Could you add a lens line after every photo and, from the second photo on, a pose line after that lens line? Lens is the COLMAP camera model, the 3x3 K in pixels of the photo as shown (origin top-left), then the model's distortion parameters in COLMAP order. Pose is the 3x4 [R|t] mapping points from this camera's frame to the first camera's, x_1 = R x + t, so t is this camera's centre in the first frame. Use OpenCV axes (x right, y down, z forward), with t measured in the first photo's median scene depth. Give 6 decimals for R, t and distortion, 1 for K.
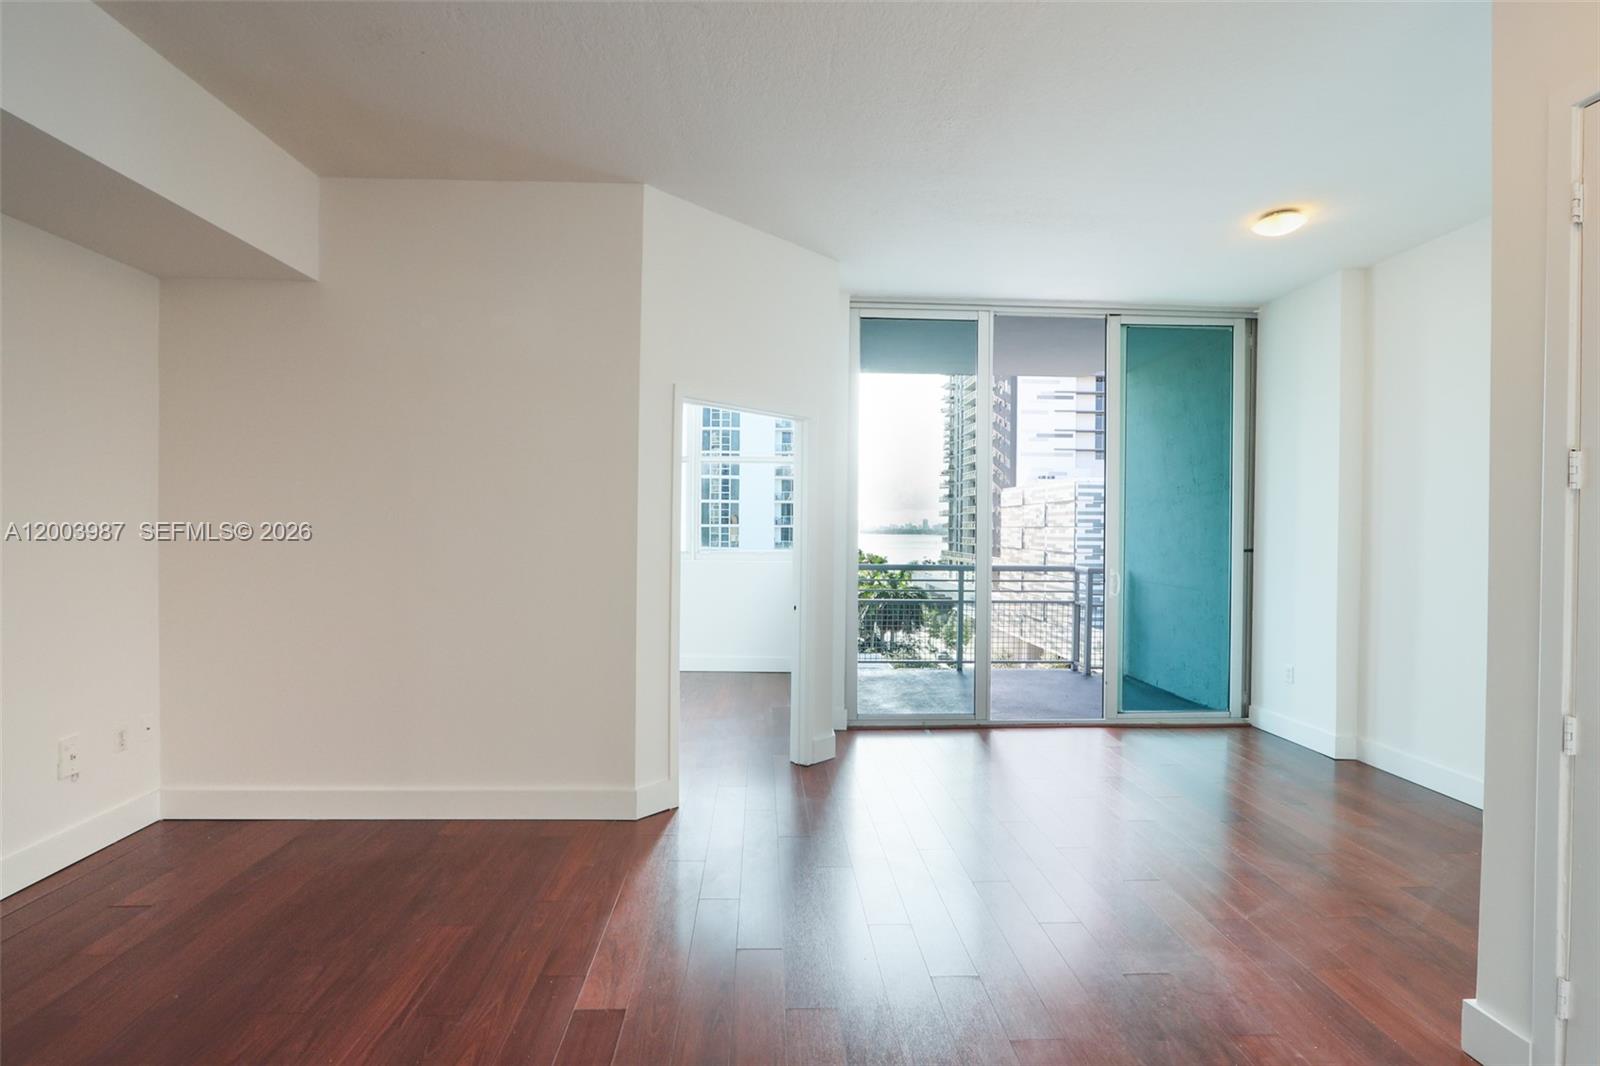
lens RADIAL K [[757.0, 0, 795.7], [0, 757.0, 529.2], [0, 0, 1]] dist [-0.013100, 0.000586]
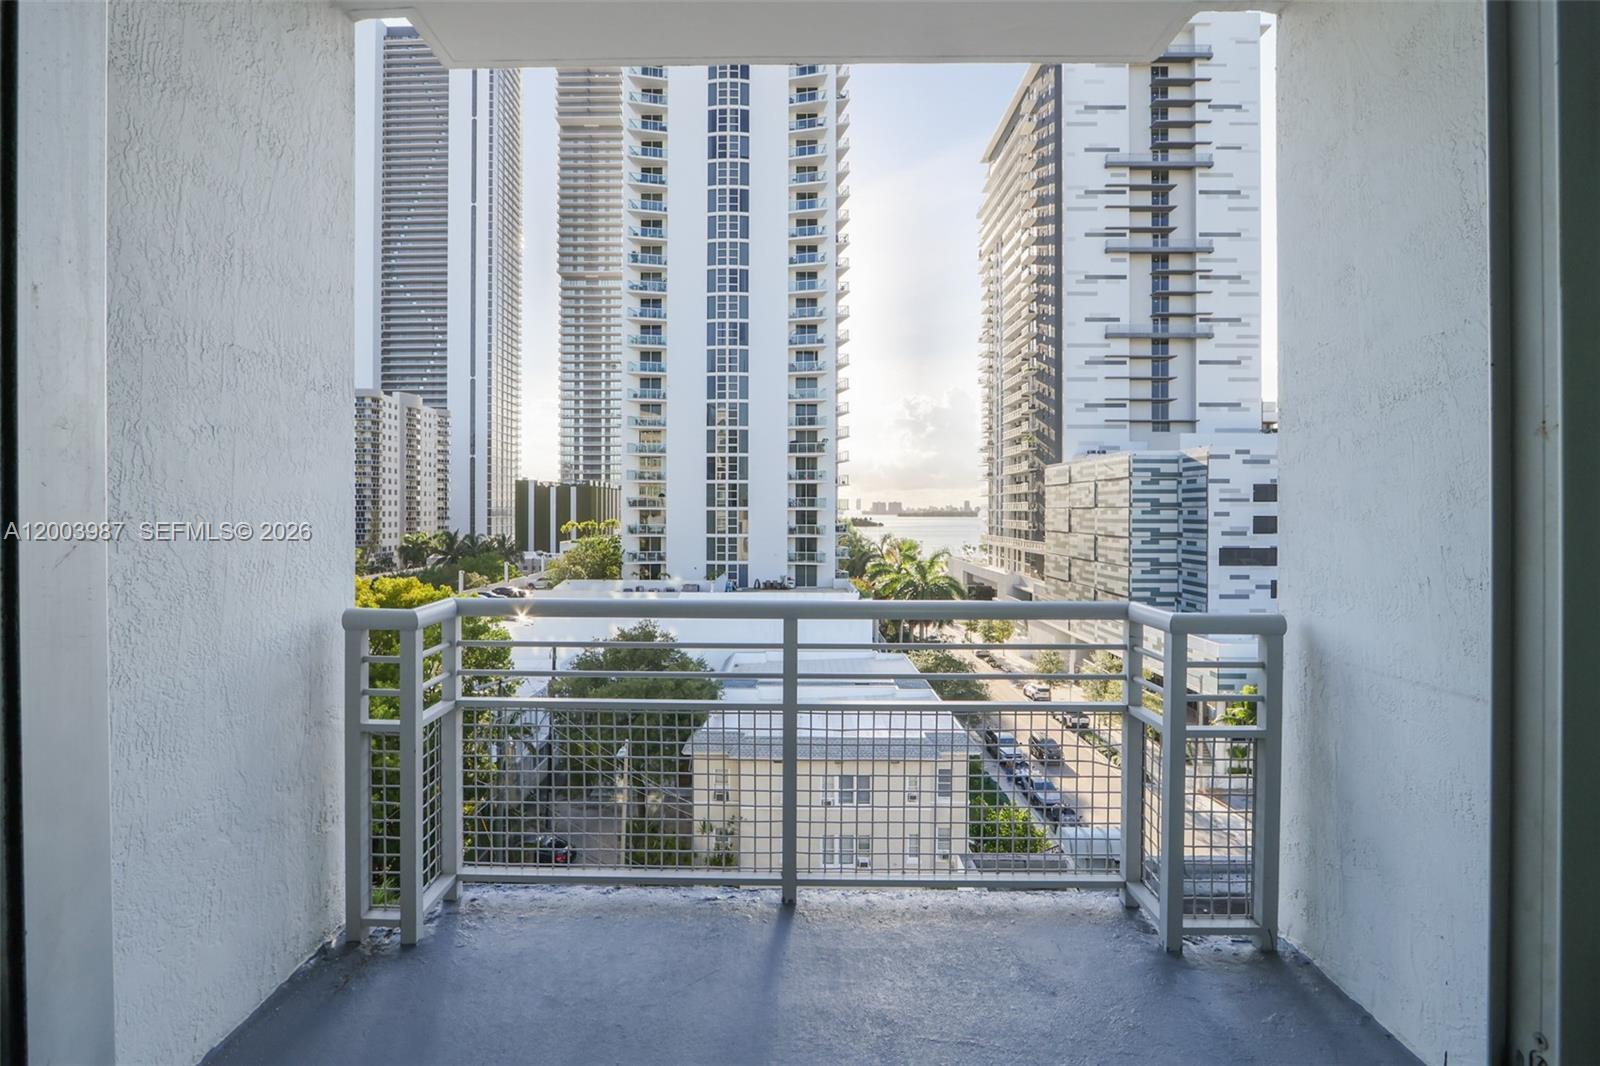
lens RADIAL K [[757.0, 0, 796.5], [0, 757.0, 509.9], [0, 0, 1]] dist [-0.013100, 0.000586]
pose [[0.998078, -0.006898, -0.061593, 0.035555], [0.006659, 0.999969, -0.004097, 0.001023], [0.061619, 0.003679, 0.998093, 0.095844]]
